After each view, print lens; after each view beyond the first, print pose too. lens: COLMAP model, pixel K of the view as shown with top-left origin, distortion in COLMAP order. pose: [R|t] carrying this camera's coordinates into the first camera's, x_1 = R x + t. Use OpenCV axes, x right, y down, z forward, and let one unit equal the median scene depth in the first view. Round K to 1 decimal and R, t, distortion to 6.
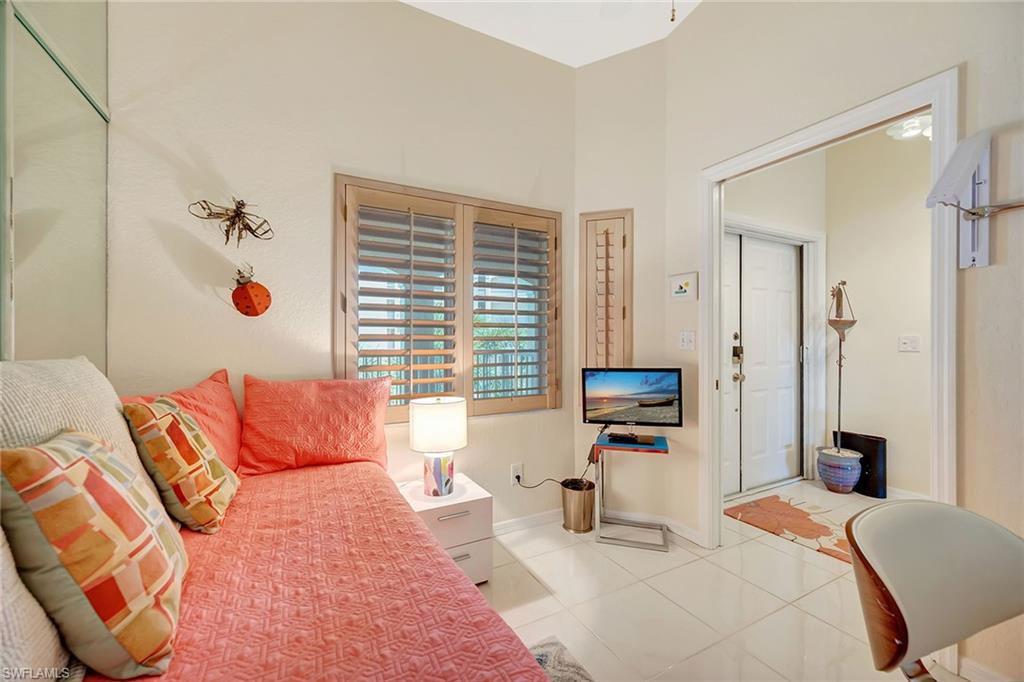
lens RADIAL K [[413.4, 0, 514.3], [0, 413.4, 336.7], [0, 0, 1]] dist [0.003603, 0.003369]
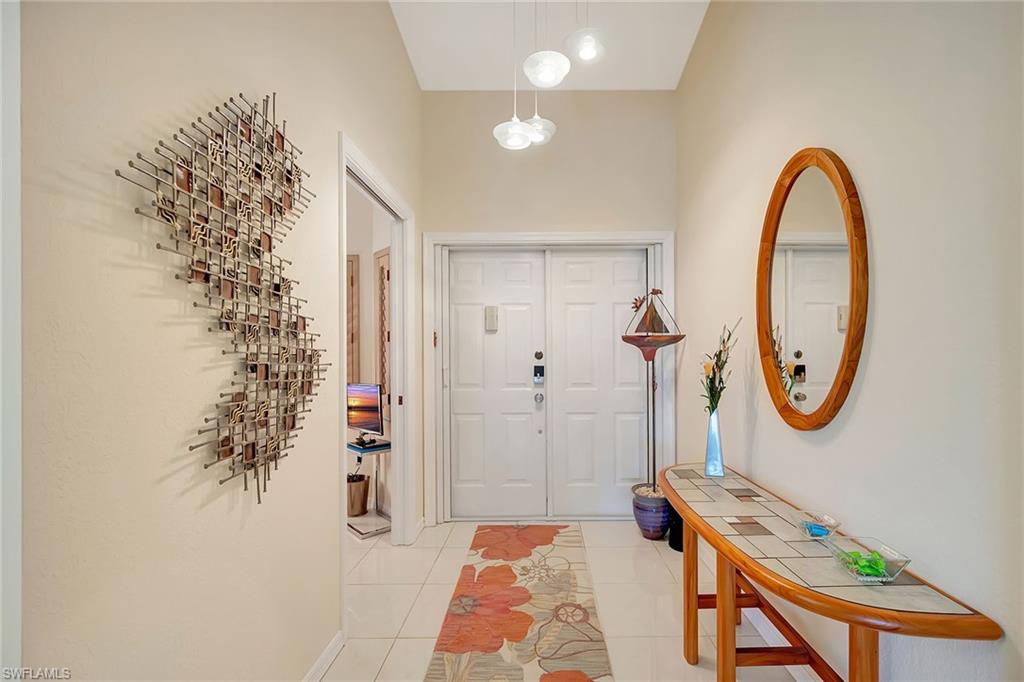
lens RADIAL K [[413.4, 0, 479.4], [0, 413.4, 347.4], [0, 0, 1]] dist [0.003603, 0.003369]
pose [[0.880423, -0.009632, -0.474091, 0.896960], [0.009259, 0.999952, -0.003122, -0.018555], [0.474098, -0.001641, 0.880471, 0.081752]]
